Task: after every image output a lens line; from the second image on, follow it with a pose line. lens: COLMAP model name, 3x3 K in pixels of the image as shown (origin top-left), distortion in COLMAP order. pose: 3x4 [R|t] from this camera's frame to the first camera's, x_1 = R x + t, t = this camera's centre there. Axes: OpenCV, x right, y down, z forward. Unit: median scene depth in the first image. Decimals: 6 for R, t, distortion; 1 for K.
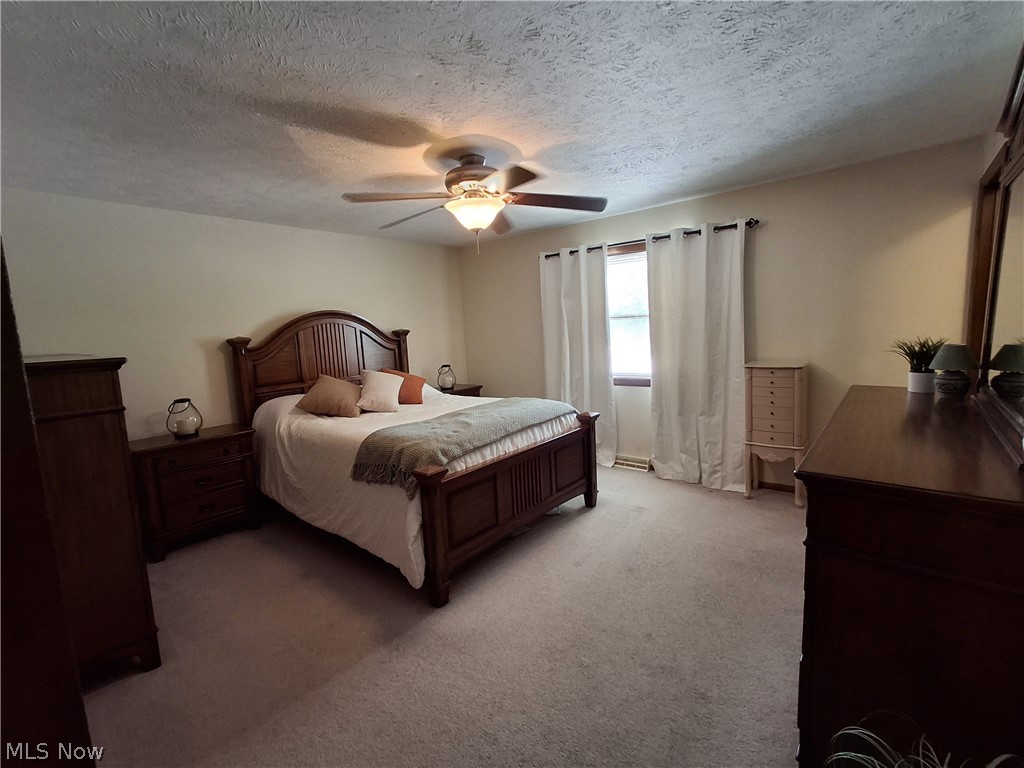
lens RADIAL K [[465.6, 0, 512.7], [0, 465.6, 384.8], [0, 0, 1]] dist [-0.000772, 0.003303]
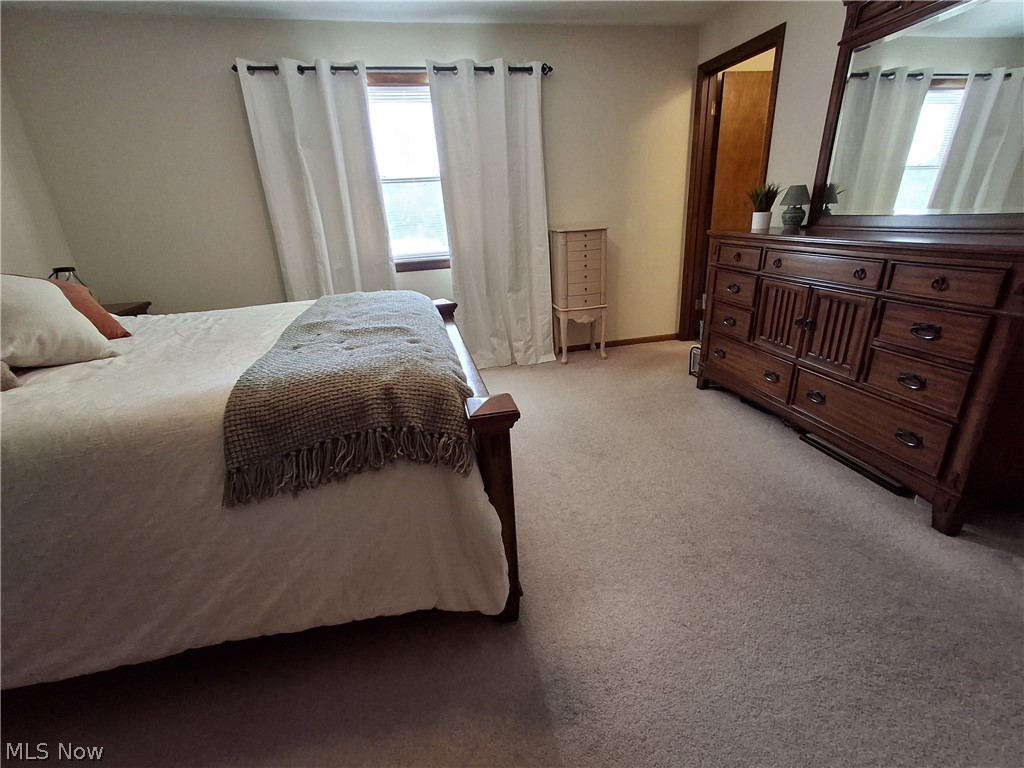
lens RADIAL K [[465.6, 0, 513.1], [0, 465.6, 384.5], [0, 0, 1]] dist [-0.000772, 0.003303]
pose [[0.618324, -0.260295, 0.741567, -0.335068], [0.119902, 0.963759, 0.238311, 0.022438], [-0.776723, -0.058438, 0.627125, 0.397987]]
